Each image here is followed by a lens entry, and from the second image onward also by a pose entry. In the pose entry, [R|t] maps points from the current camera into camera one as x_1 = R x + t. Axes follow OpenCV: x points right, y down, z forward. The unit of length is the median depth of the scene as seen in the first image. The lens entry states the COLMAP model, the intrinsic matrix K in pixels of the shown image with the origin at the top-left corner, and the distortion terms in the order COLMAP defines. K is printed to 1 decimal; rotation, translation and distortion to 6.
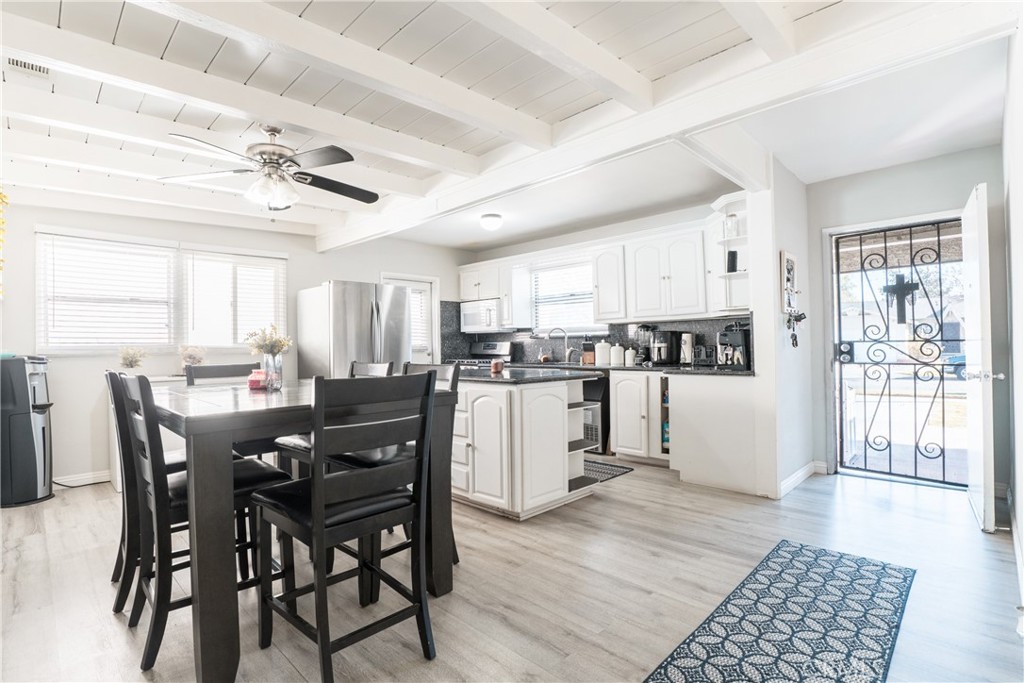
lens RADIAL K [[492.6, 0, 512.0], [0, 492.6, 345.7], [0, 0, 1]] dist [-0.041275, 0.006691]
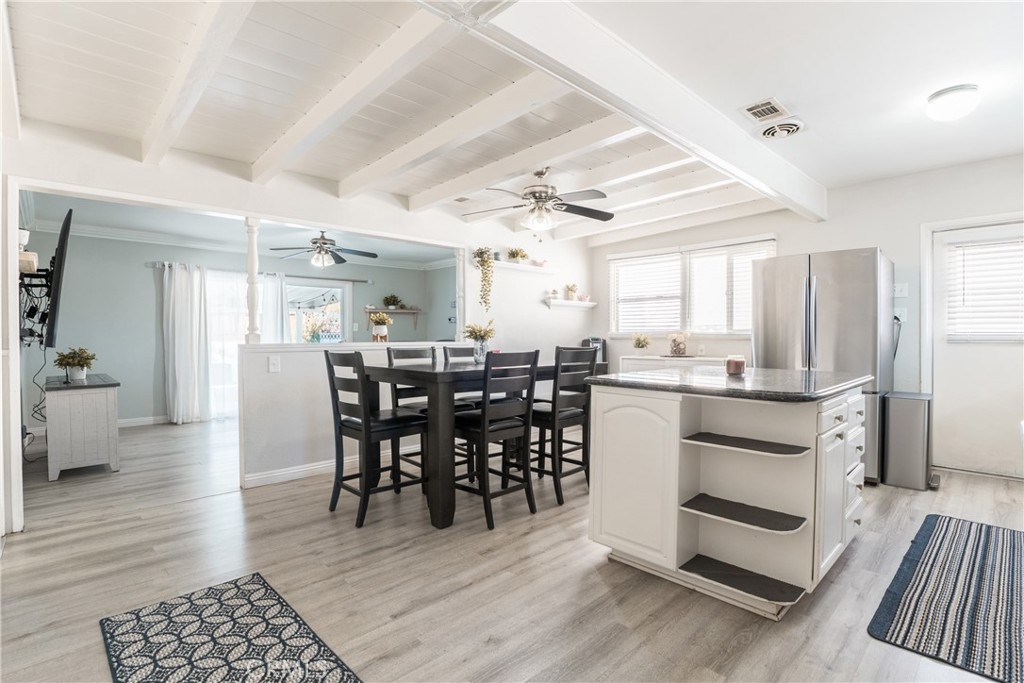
lens RADIAL K [[492.6, 0, 508.0], [0, 492.6, 337.9], [0, 0, 1]] dist [-0.041275, 0.006691]
pose [[-0.028940, 0.019713, -0.999387, 0.516162], [0.004275, 0.999799, 0.019597, -0.009480], [0.999572, -0.003705, -0.029019, 0.551064]]
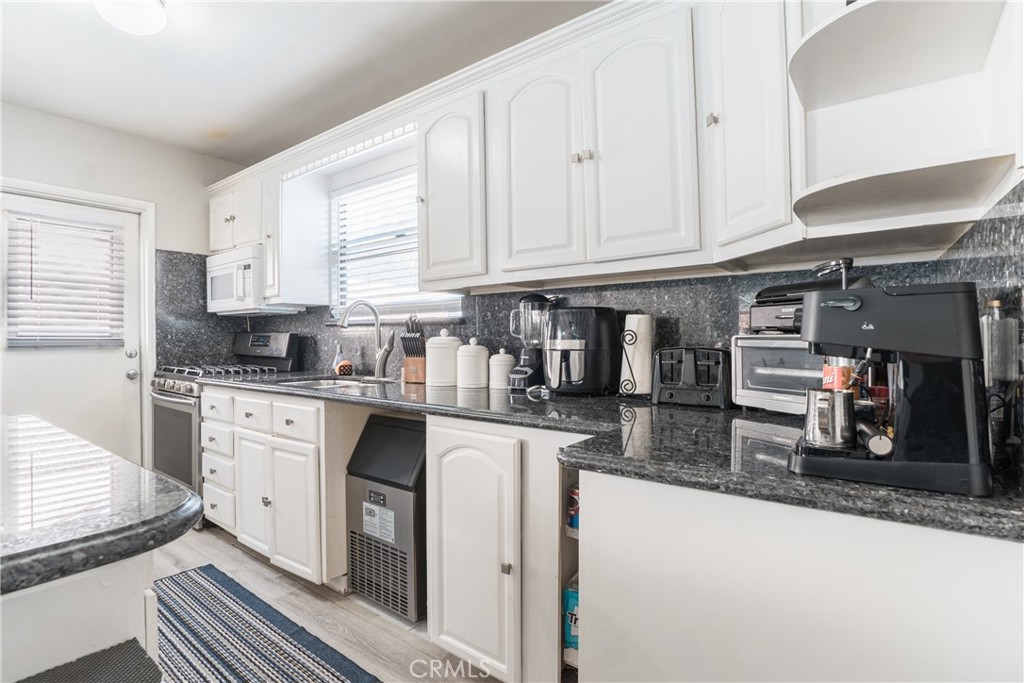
lens RADIAL K [[492.6, 0, 509.1], [0, 492.6, 339.3], [0, 0, 1]] dist [-0.041275, 0.006691]
pose [[0.991336, 0.016835, 0.130267, 0.207071], [-0.016350, 0.999855, -0.004786, -0.002547], [-0.130328, 0.002614, 0.991467, 0.629205]]
